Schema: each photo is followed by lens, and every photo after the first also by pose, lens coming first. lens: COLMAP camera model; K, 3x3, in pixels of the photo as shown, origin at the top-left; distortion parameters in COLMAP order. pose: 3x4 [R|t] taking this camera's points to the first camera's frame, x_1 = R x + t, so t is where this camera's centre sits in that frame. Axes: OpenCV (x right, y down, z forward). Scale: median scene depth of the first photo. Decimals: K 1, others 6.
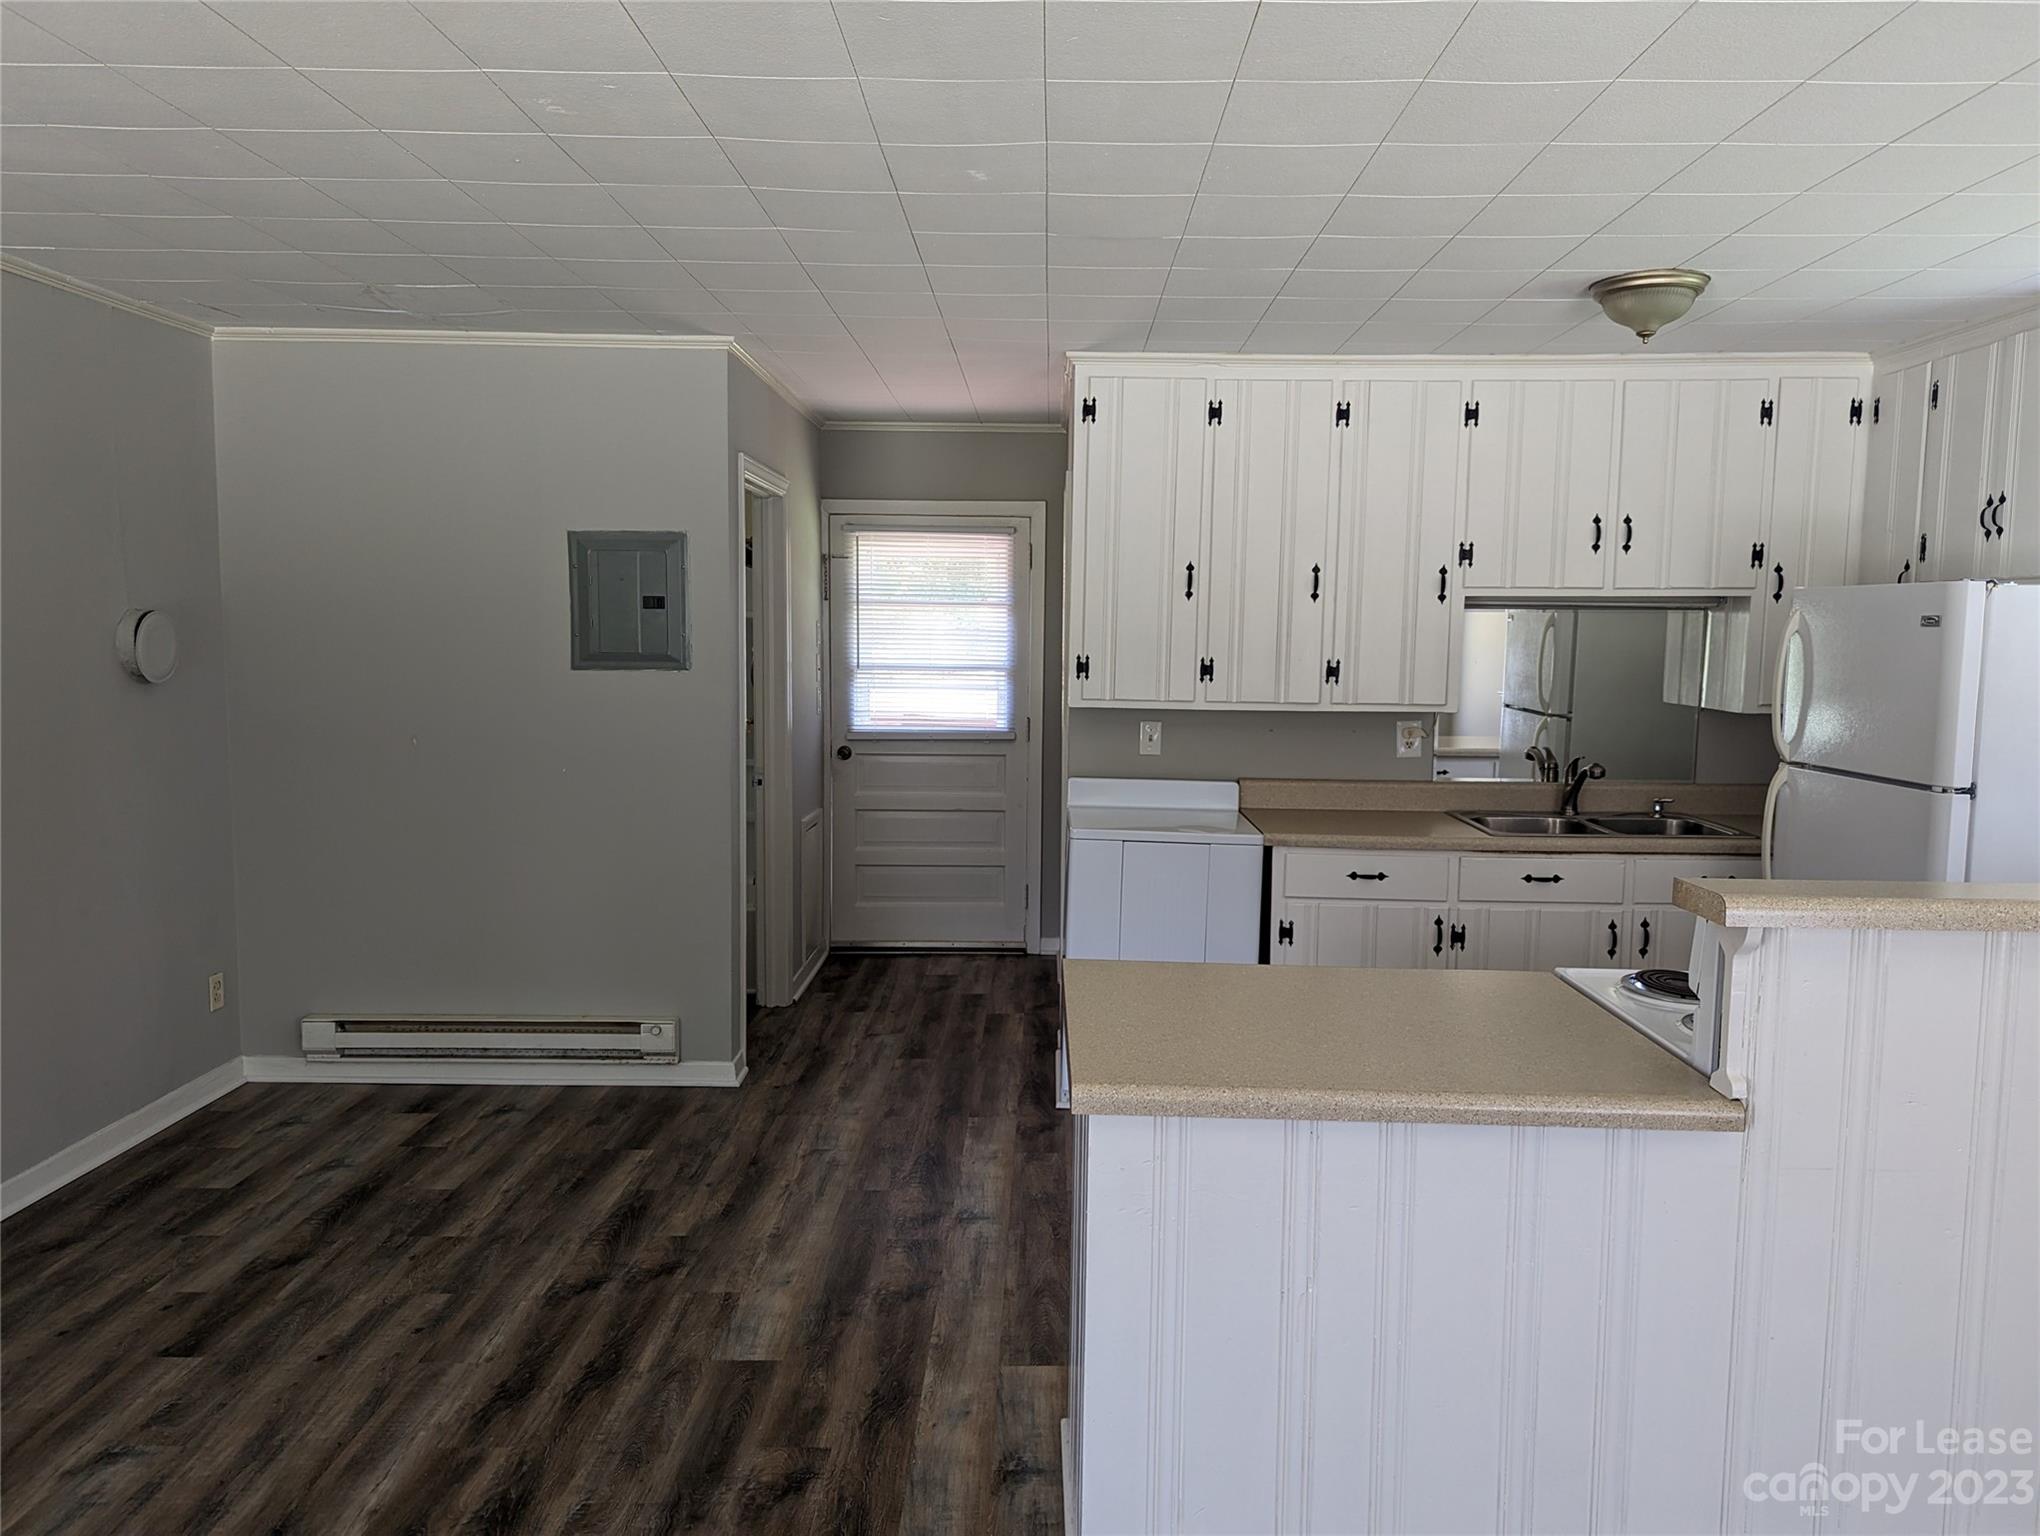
lens RADIAL K [[1442.9, 0, 1041.4], [0, 1442.9, 767.2], [0, 0, 1]] dist [0.054190, -0.031961]
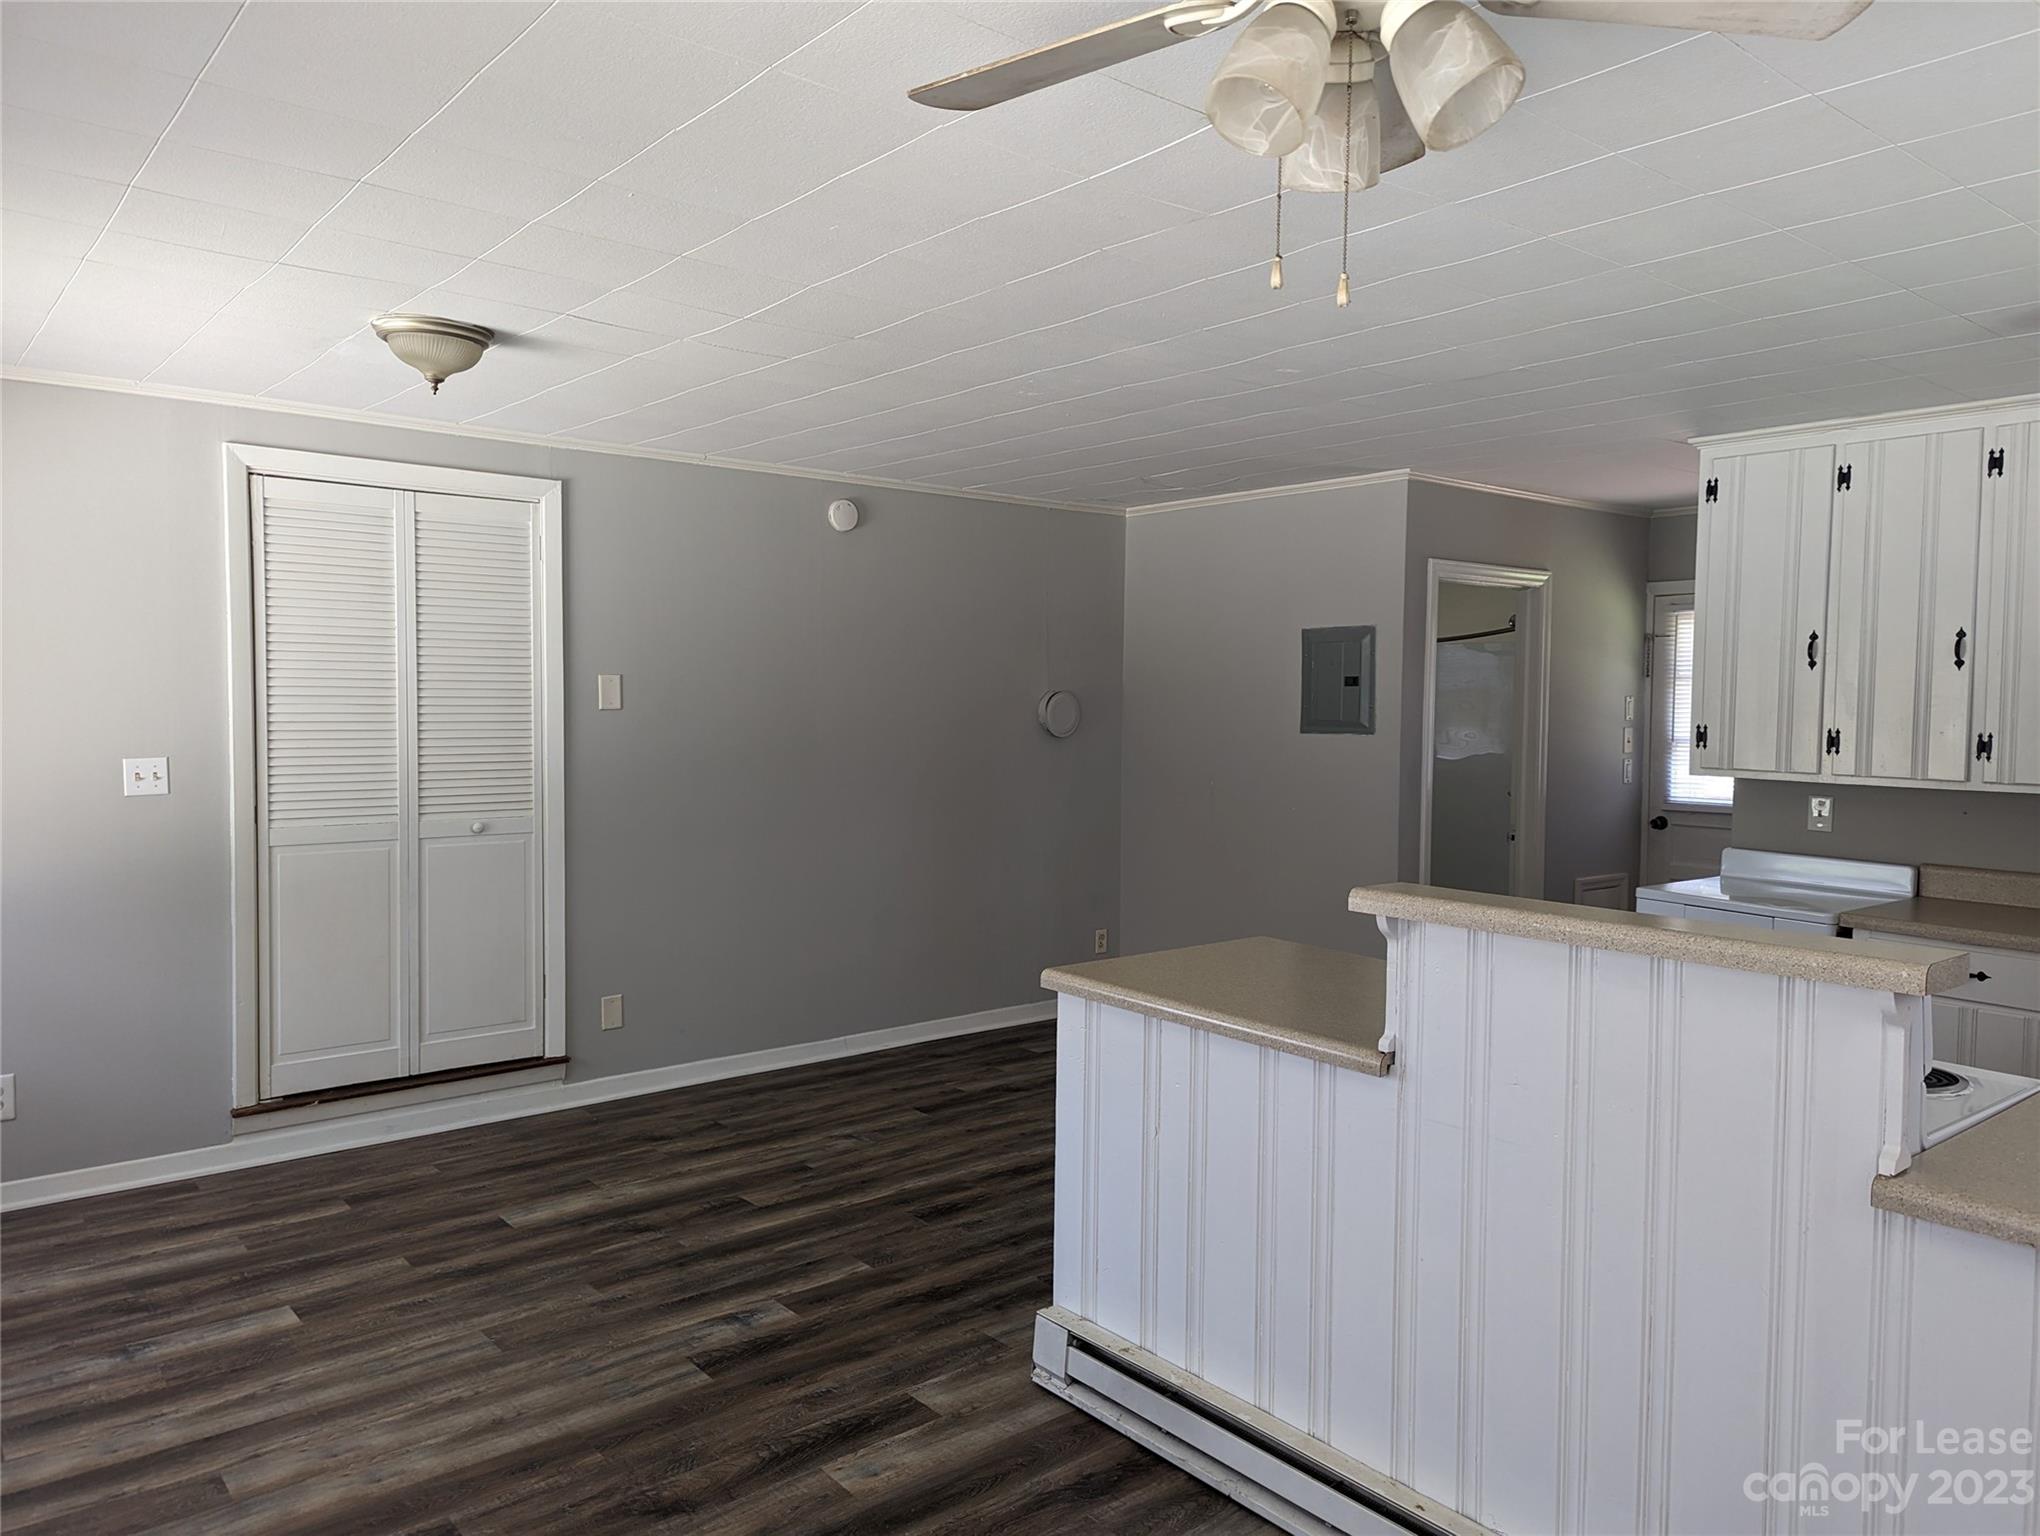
lens RADIAL K [[1442.9, 0, 1029.8], [0, 1442.9, 756.2], [0, 0, 1]] dist [0.054190, -0.031961]
pose [[0.645189, 0.026651, -0.763558, 0.520824], [-0.076751, 0.996597, -0.030068, 0.012383], [0.760158, 0.078004, 0.645038, -0.033333]]
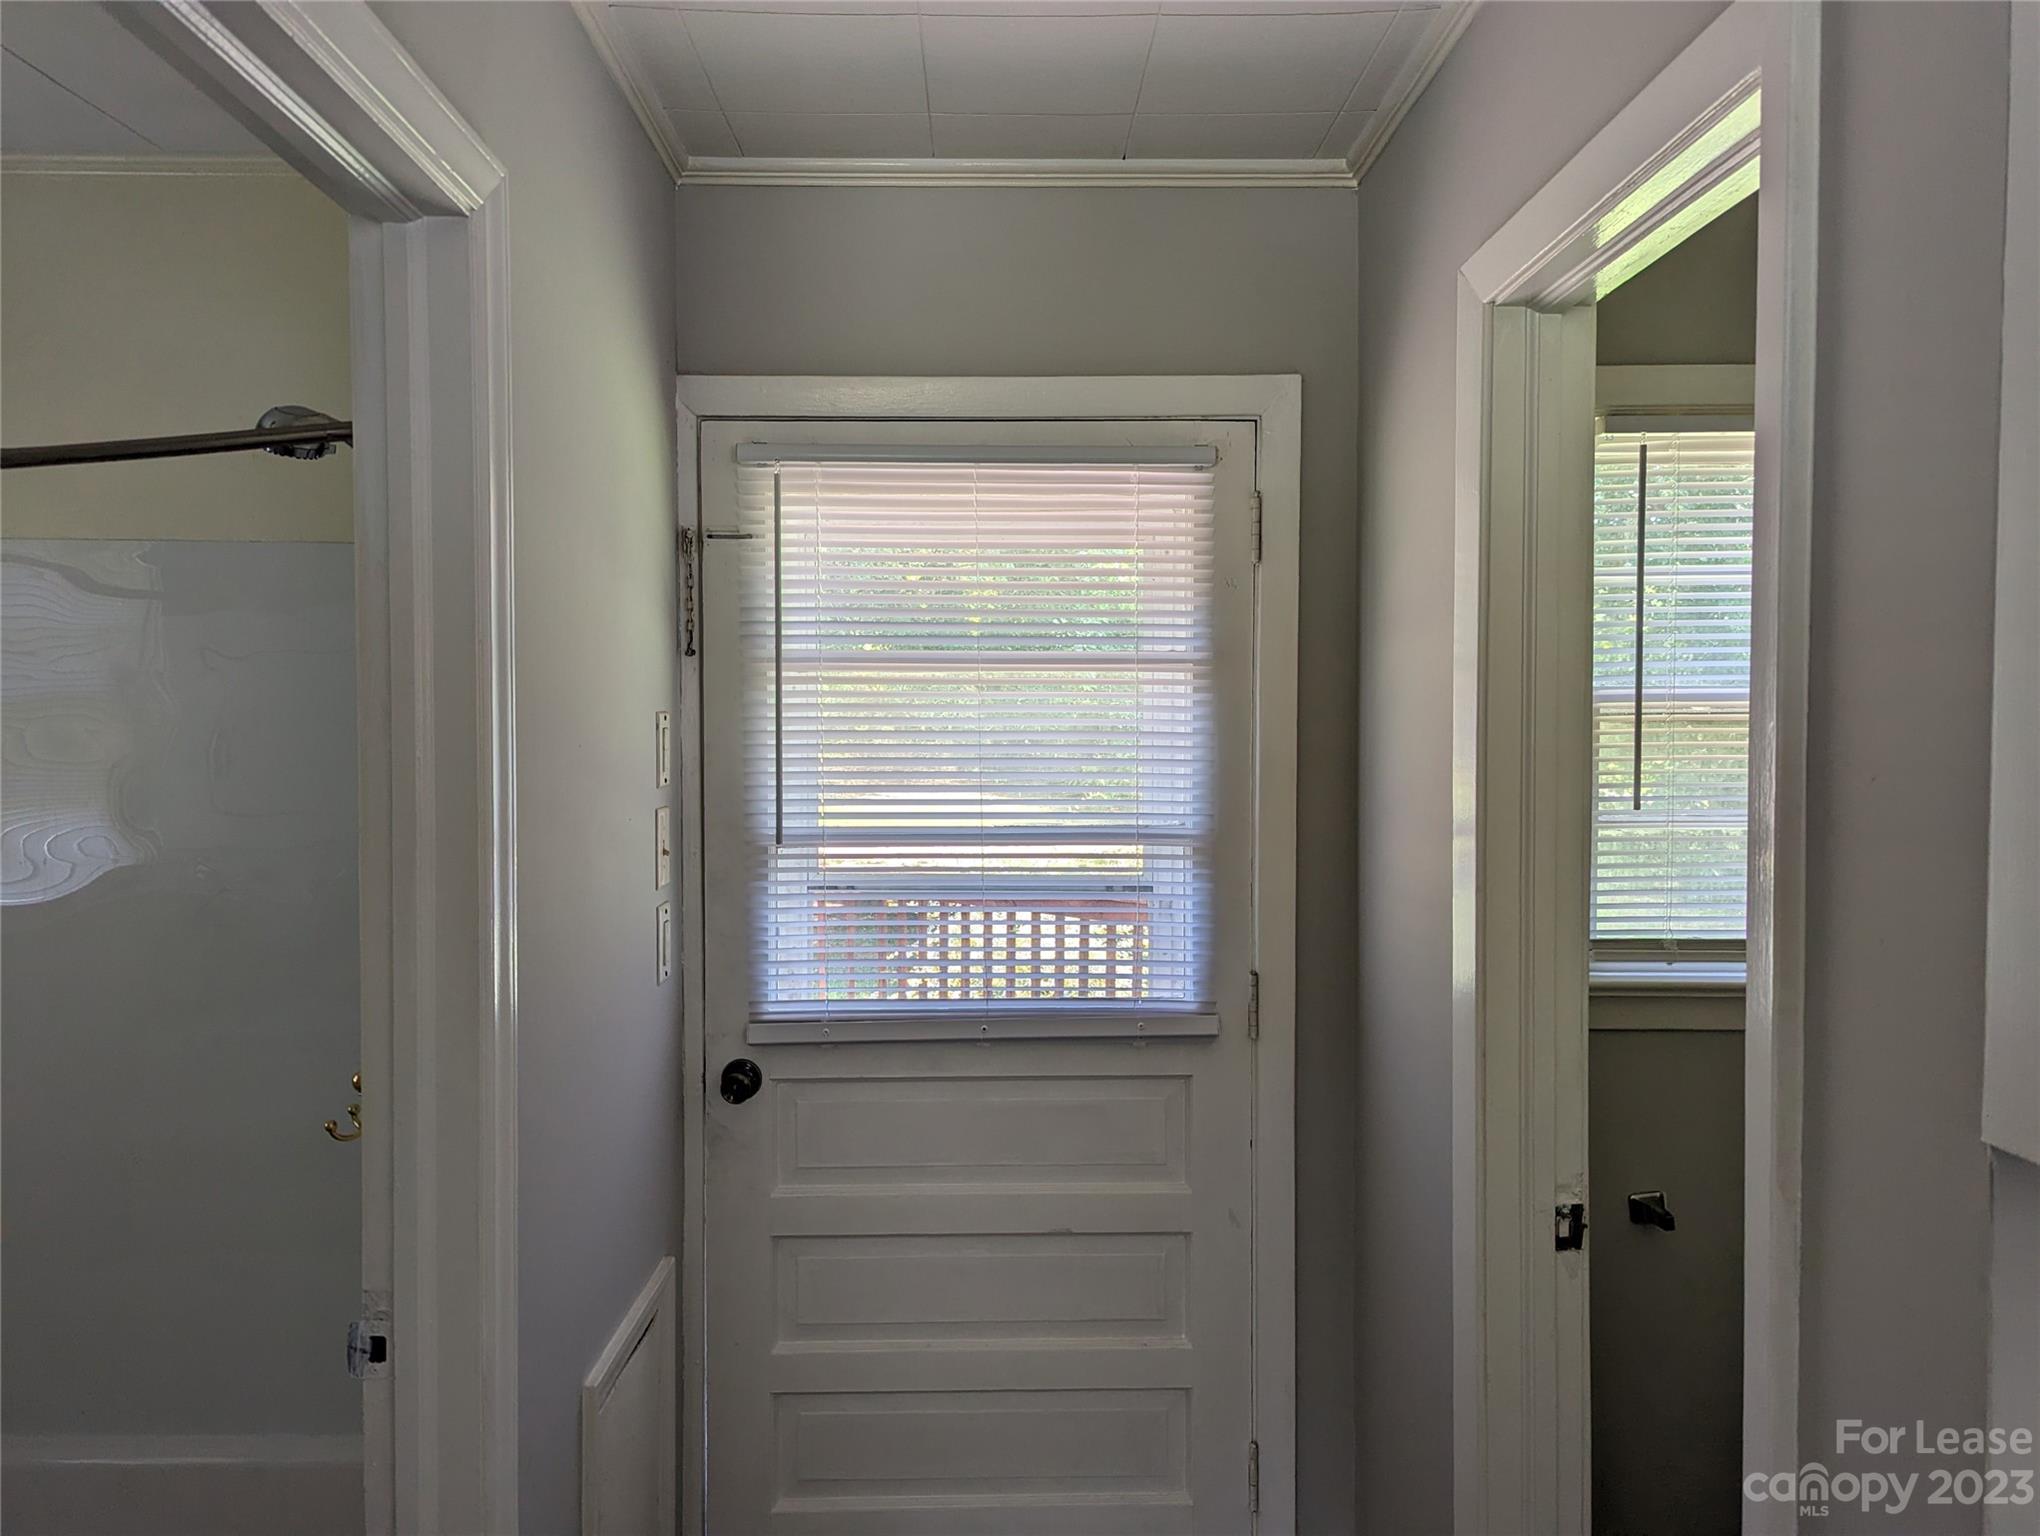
lens RADIAL K [[1442.9, 0, 1012.2], [0, 1442.9, 770.9], [0, 0, 1]] dist [0.054190, -0.031961]
pose [[0.999559, -0.011994, 0.027179, -0.110650], [0.013809, 0.997616, -0.067614, -0.086067], [-0.026304, 0.067959, 0.997341, 0.897566]]
